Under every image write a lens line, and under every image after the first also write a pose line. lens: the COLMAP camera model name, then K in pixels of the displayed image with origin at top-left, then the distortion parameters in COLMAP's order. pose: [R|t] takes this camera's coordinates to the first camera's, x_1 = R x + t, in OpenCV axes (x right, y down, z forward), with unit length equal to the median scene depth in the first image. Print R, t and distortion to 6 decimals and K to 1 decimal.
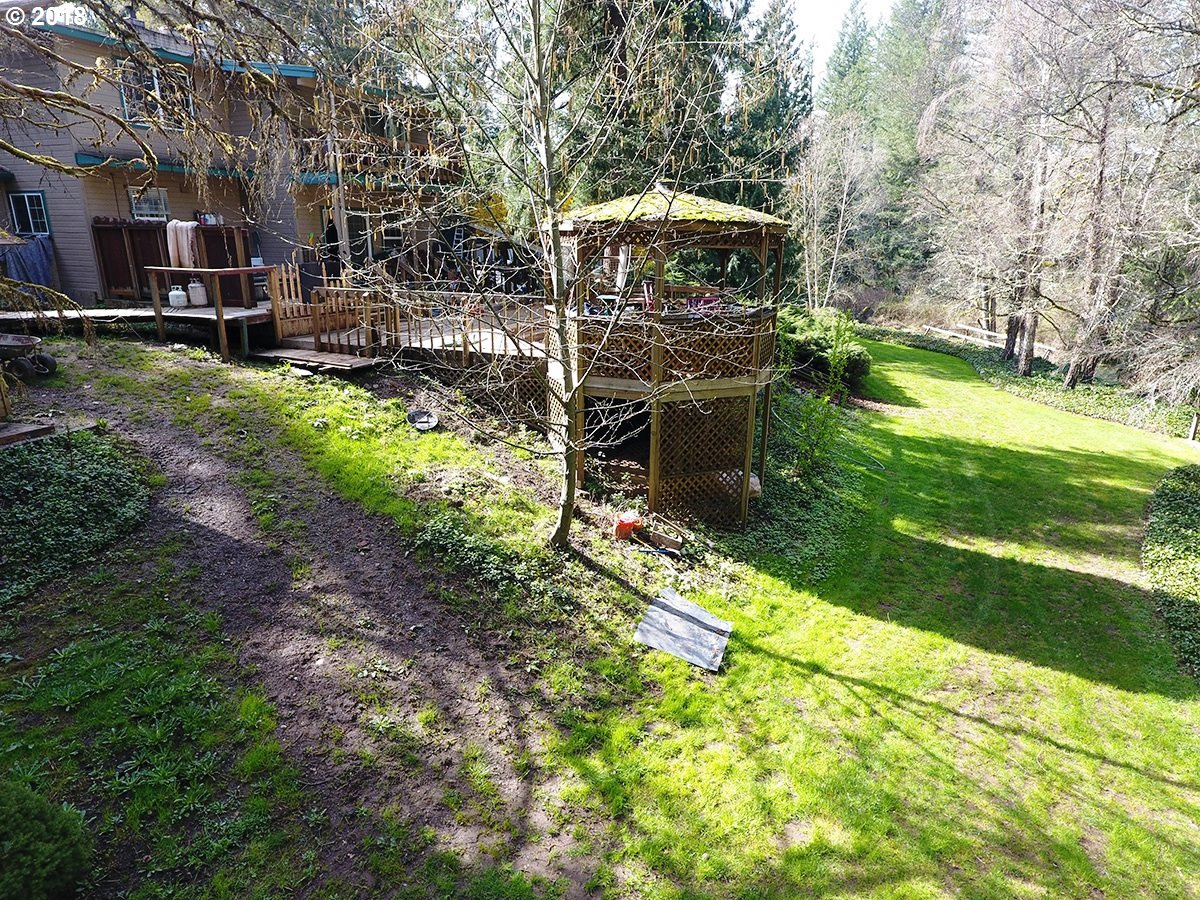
lens RADIAL K [[691.7, 0, 600.0], [0, 691.7, 450.0], [0, 0, 1]] dist [-0.002578, -0.000390]
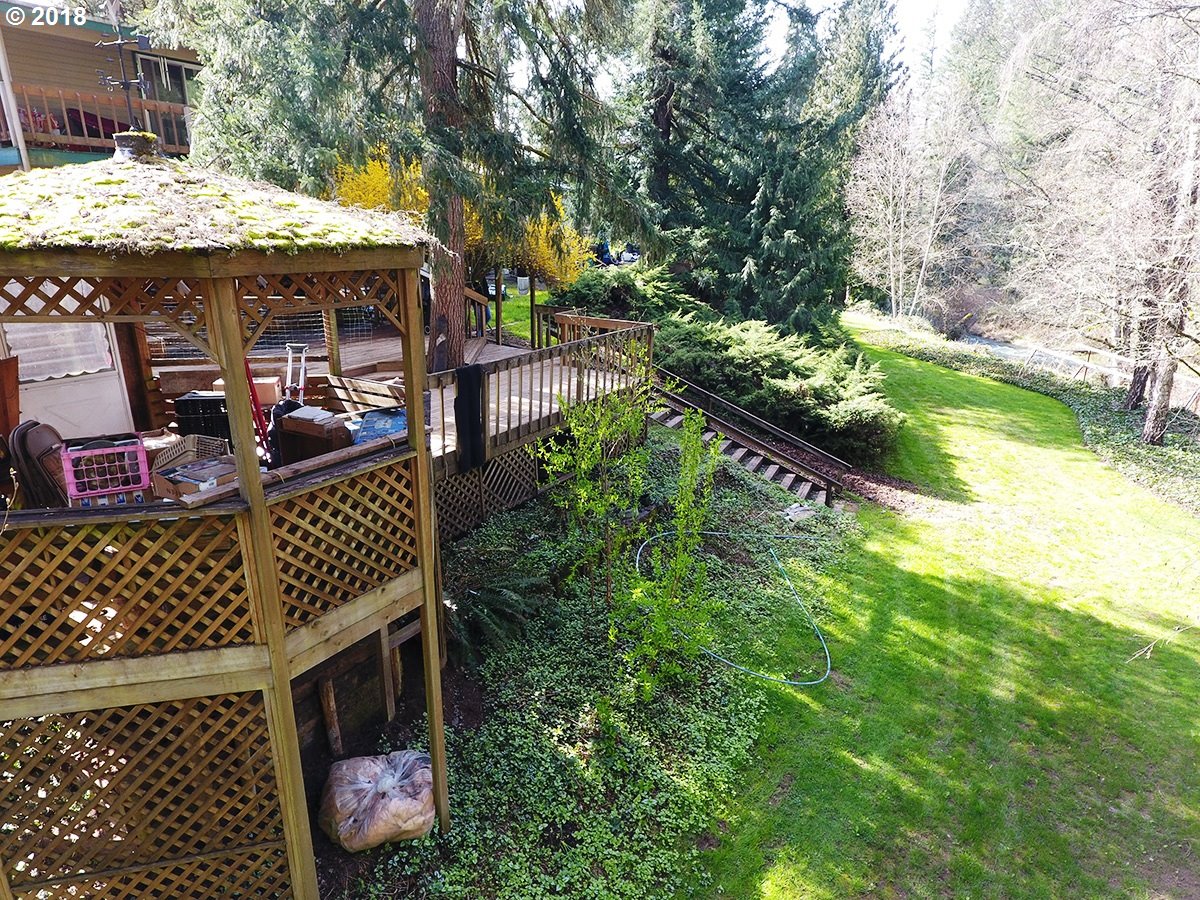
lens RADIAL K [[699.2, 0, 606.8], [0, 699.2, 447.7], [0, 0, 1]] dist [0.000990, -0.000982]
pose [[0.990171, 0.046130, -0.132035, 0.181670], [-0.044960, 0.998919, 0.011827, -0.091253], [0.132438, -0.005775, 0.991174, 0.257794]]
